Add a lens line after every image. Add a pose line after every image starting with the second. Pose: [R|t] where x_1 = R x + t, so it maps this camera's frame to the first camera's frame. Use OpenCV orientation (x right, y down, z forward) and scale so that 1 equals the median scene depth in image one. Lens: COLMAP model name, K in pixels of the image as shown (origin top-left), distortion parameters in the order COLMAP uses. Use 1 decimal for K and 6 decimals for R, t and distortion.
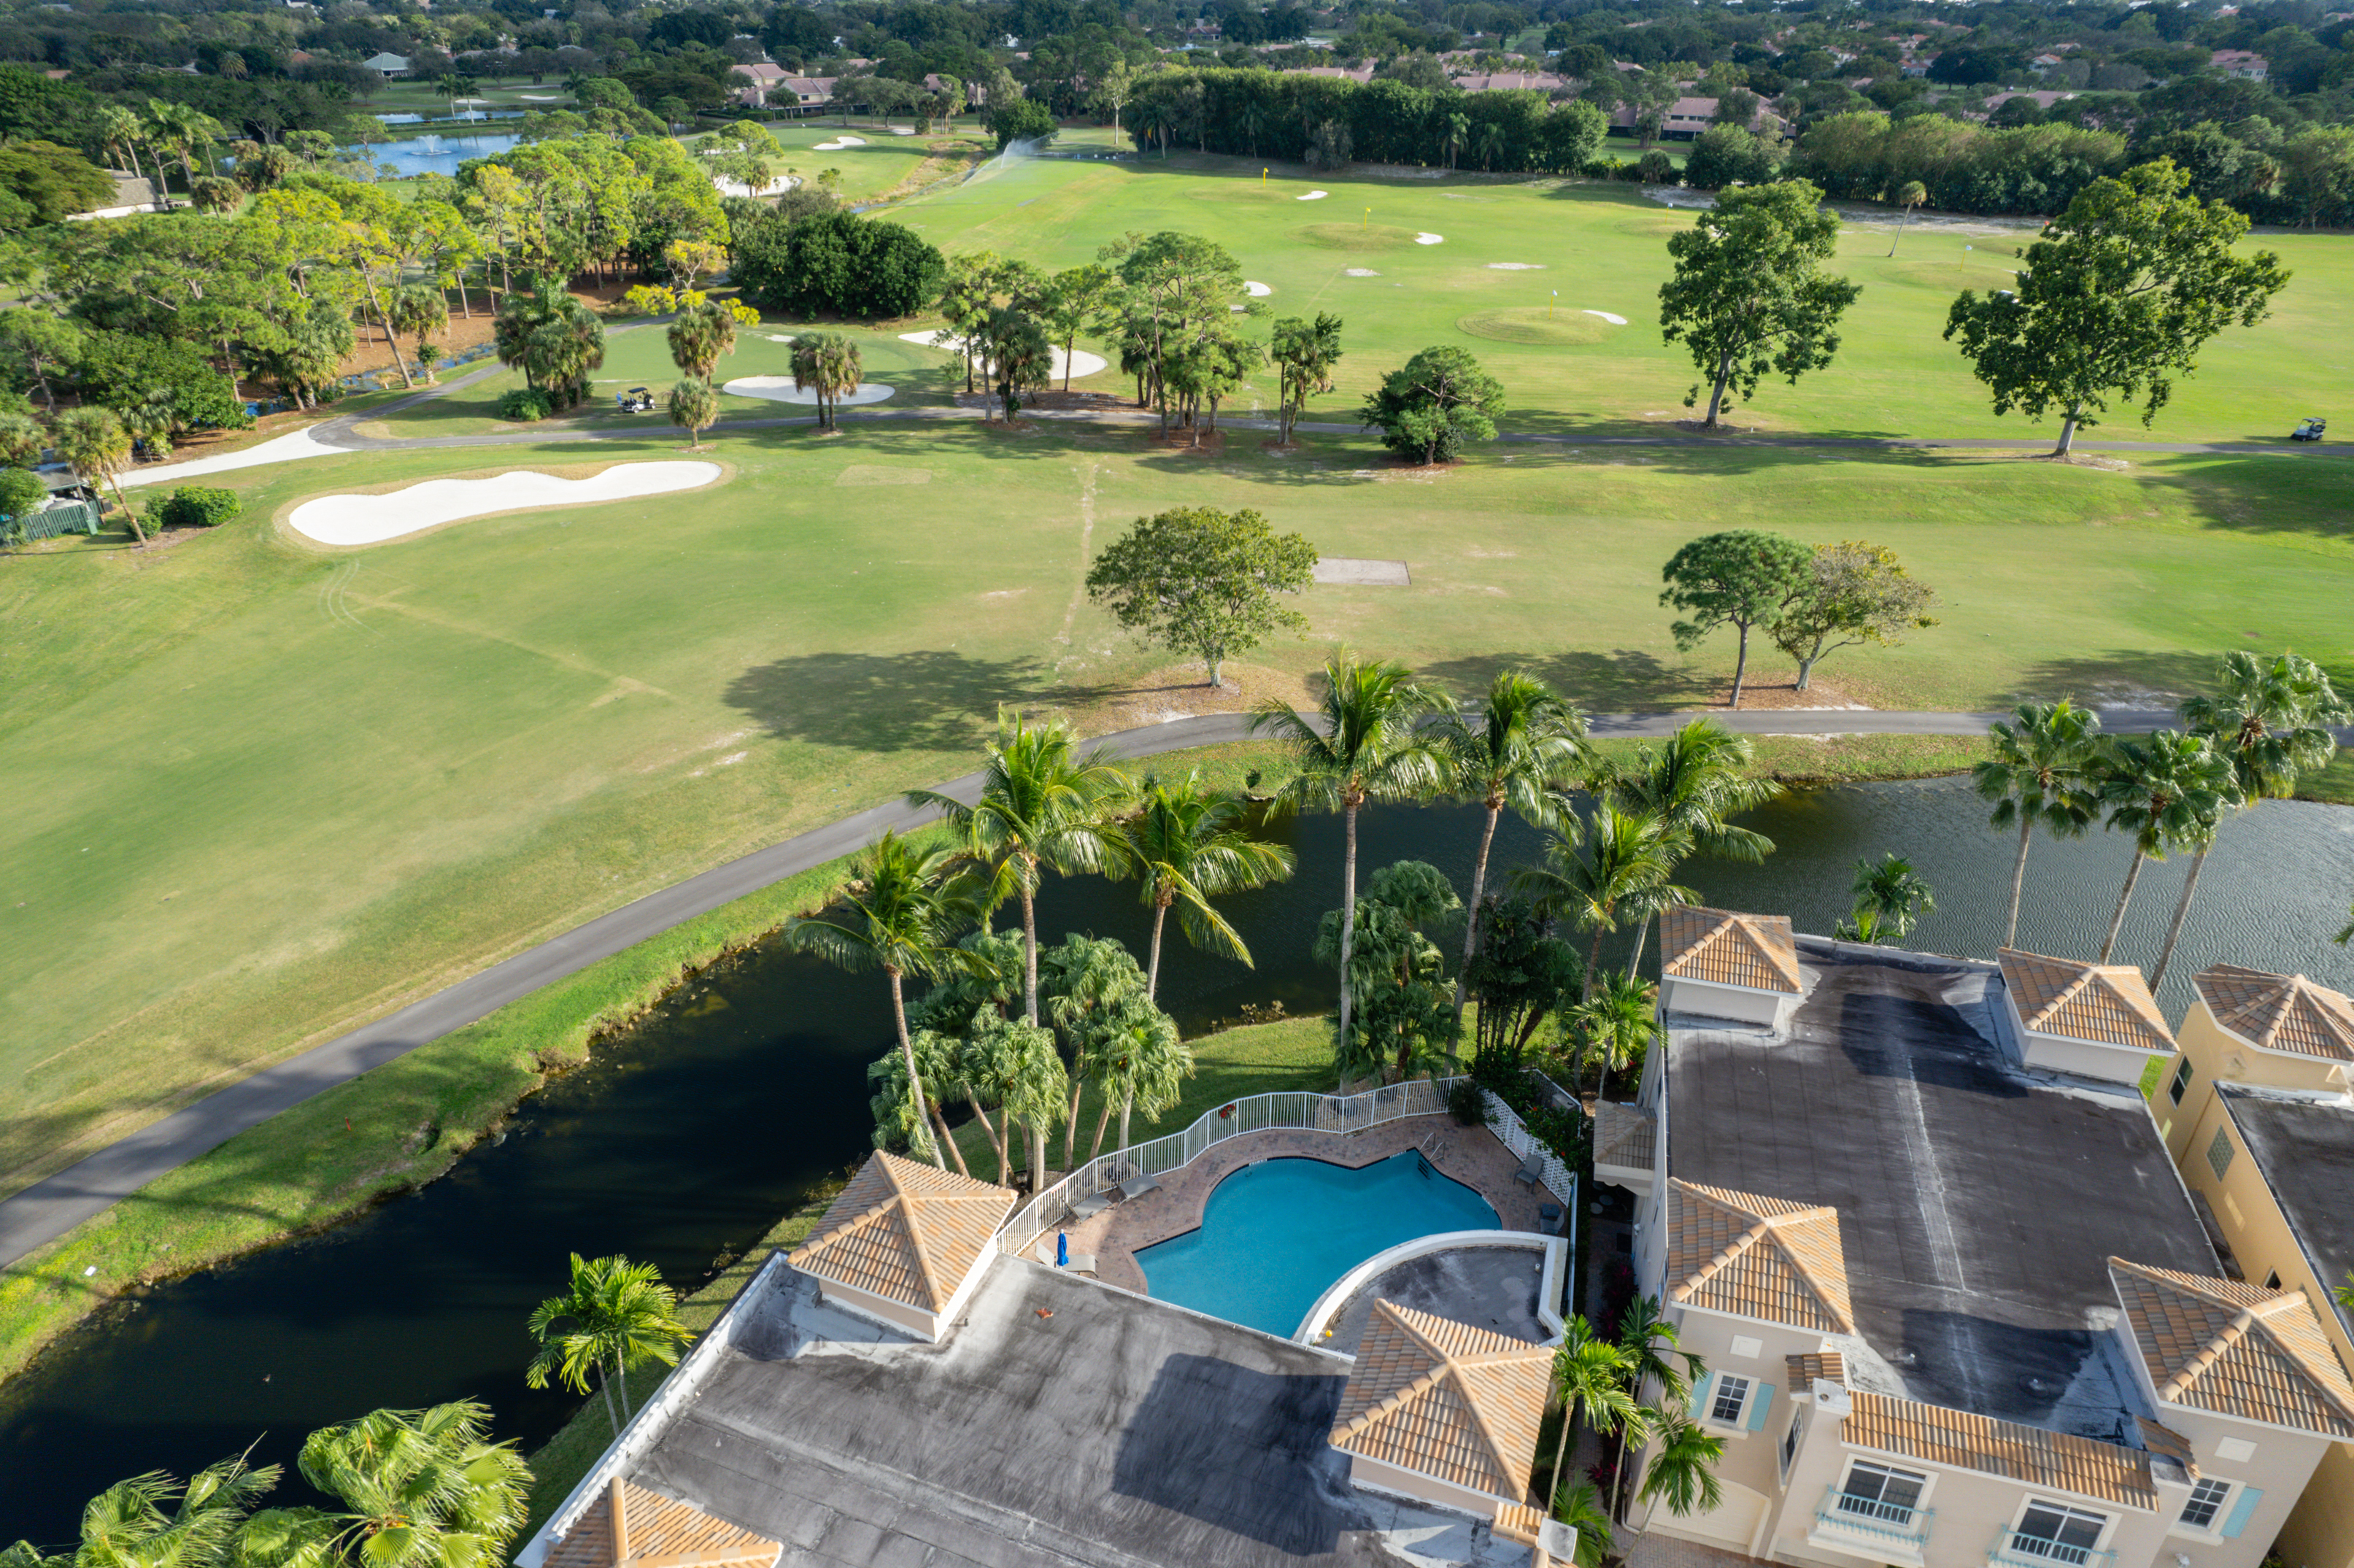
lens RADIAL K [[1502.0, 0, 1177.2], [0, 1502.0, 774.6], [0, 0, 1]] dist [-0.081793, 0.078888]
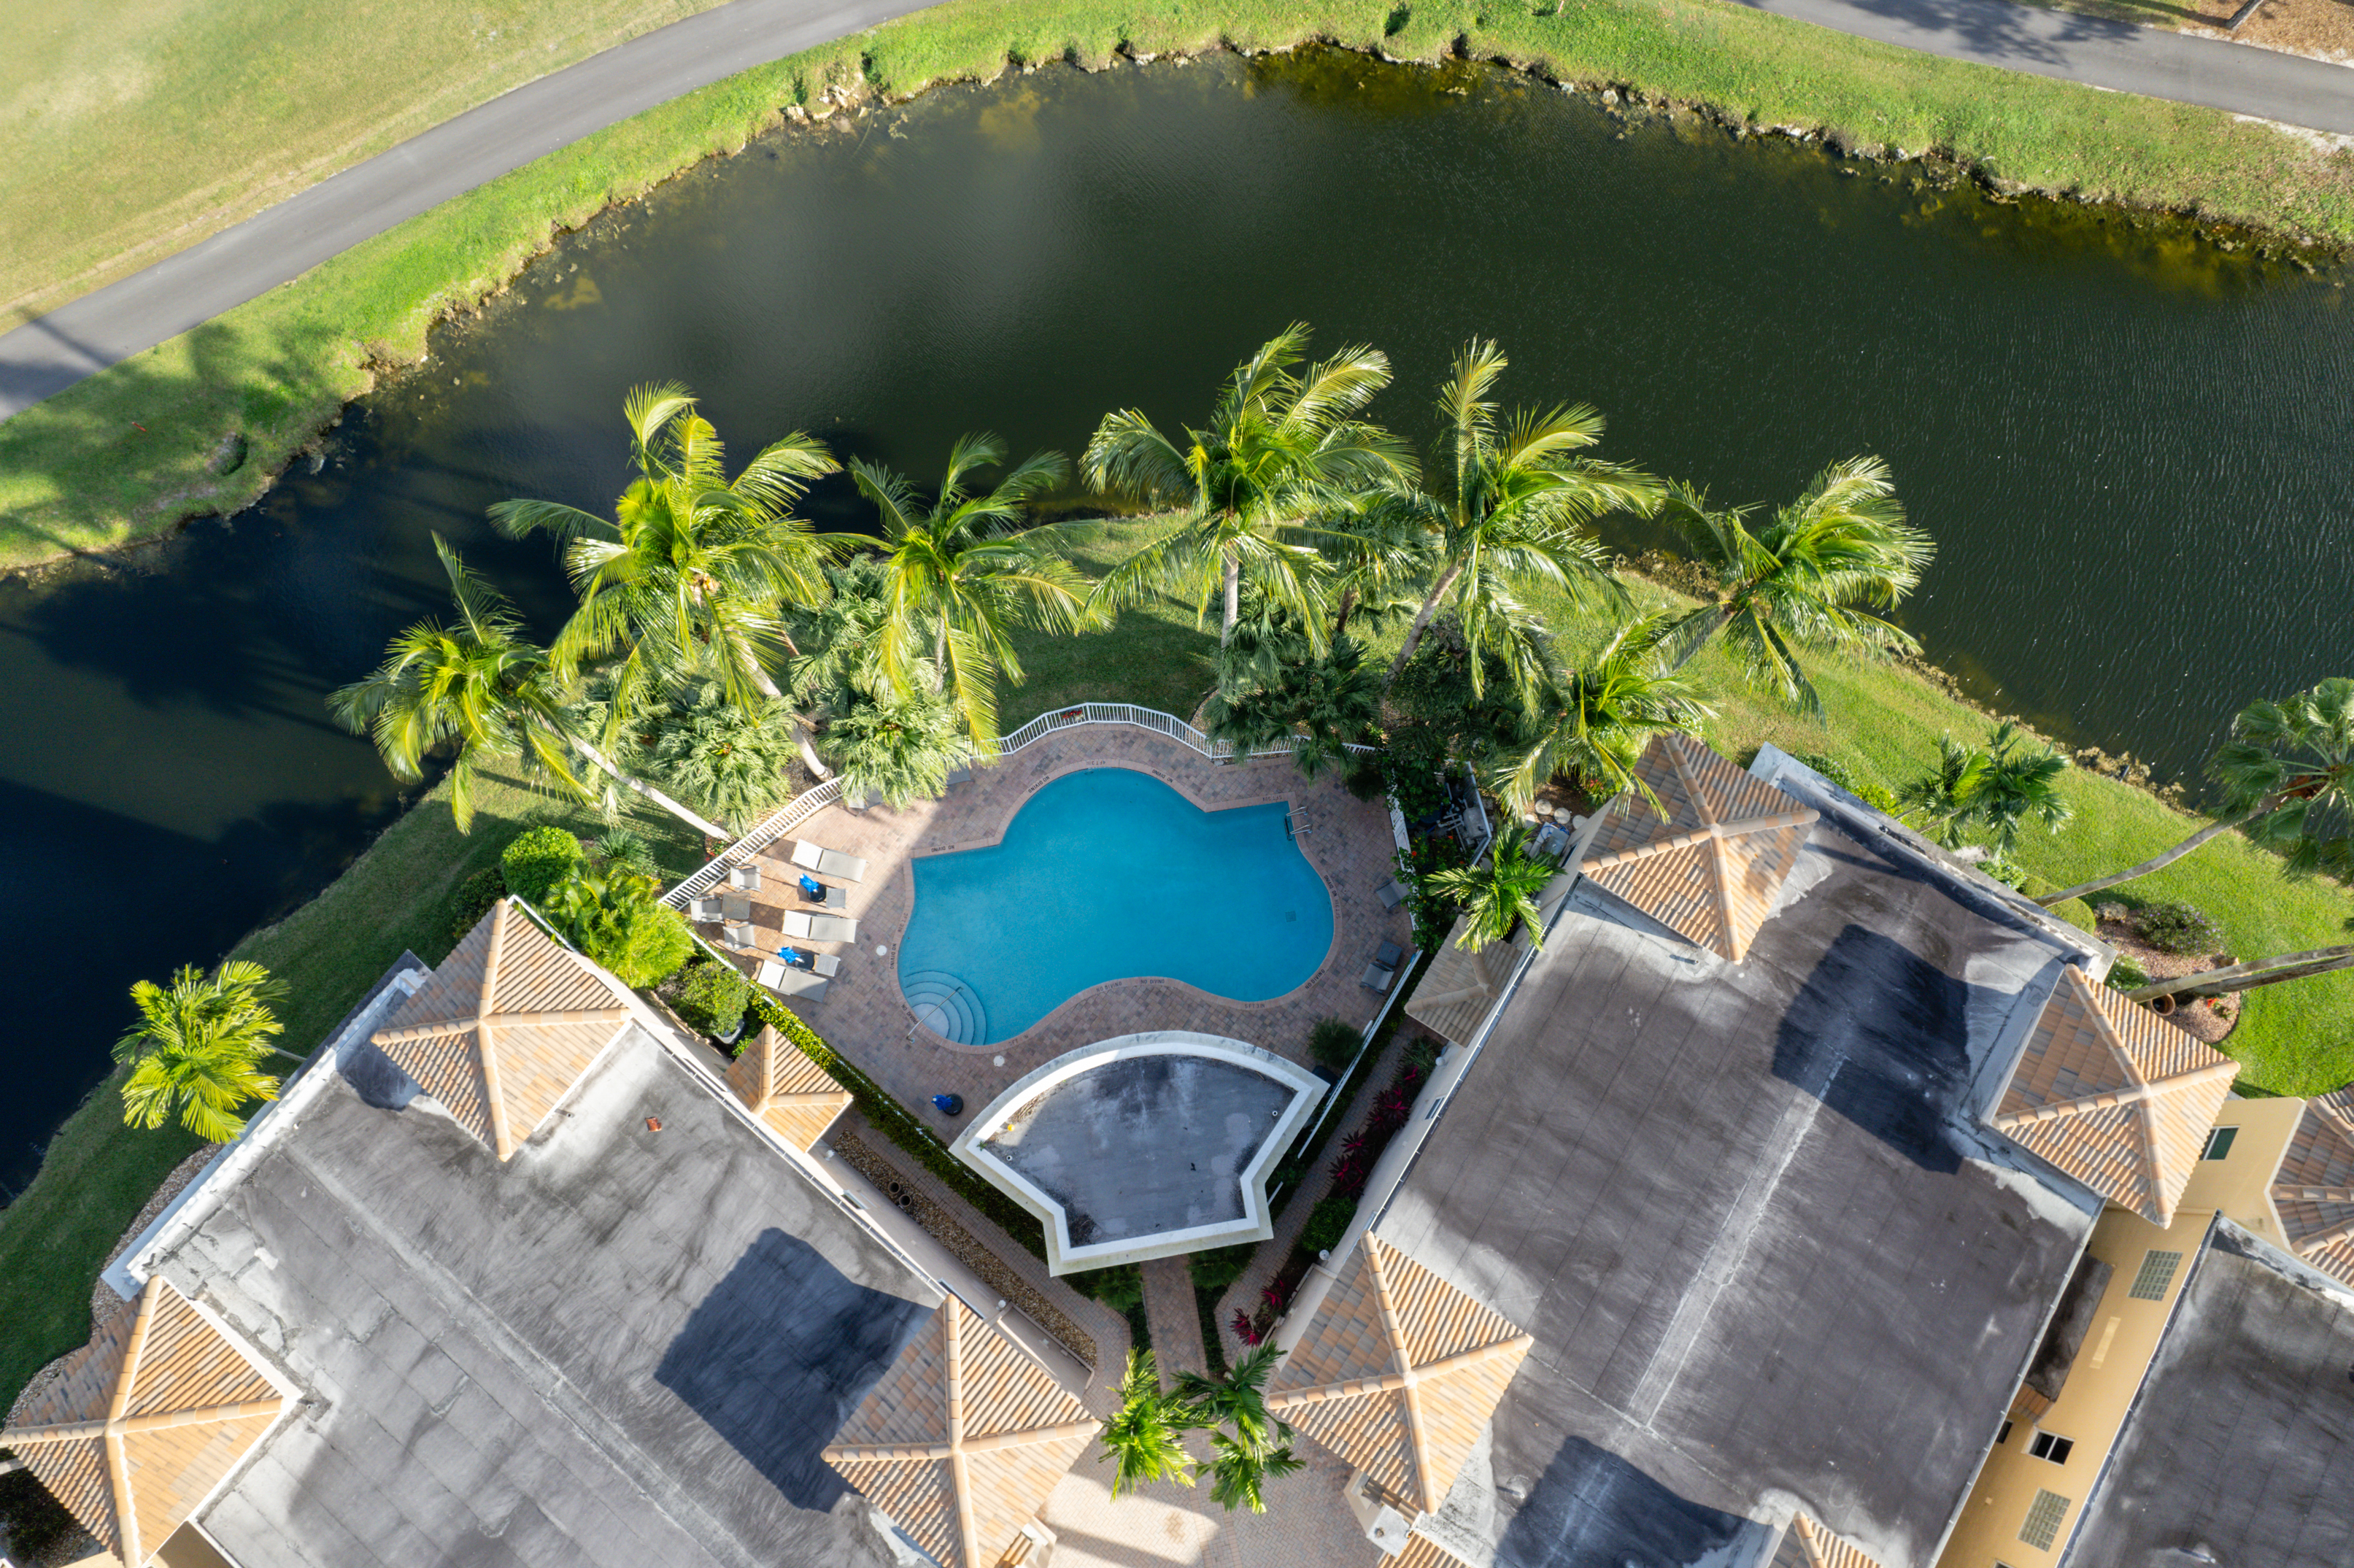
lens RADIAL K [[1502.0, 0, 1177.2], [0, 1502.0, 774.6], [0, 0, 1]] dist [-0.081793, 0.078888]
pose [[0.952819, 0.291874, -0.083342, 0.167140], [-0.141663, 0.670424, 0.728329, -0.358864], [0.268455, -0.682159, 0.680140, 0.429916]]
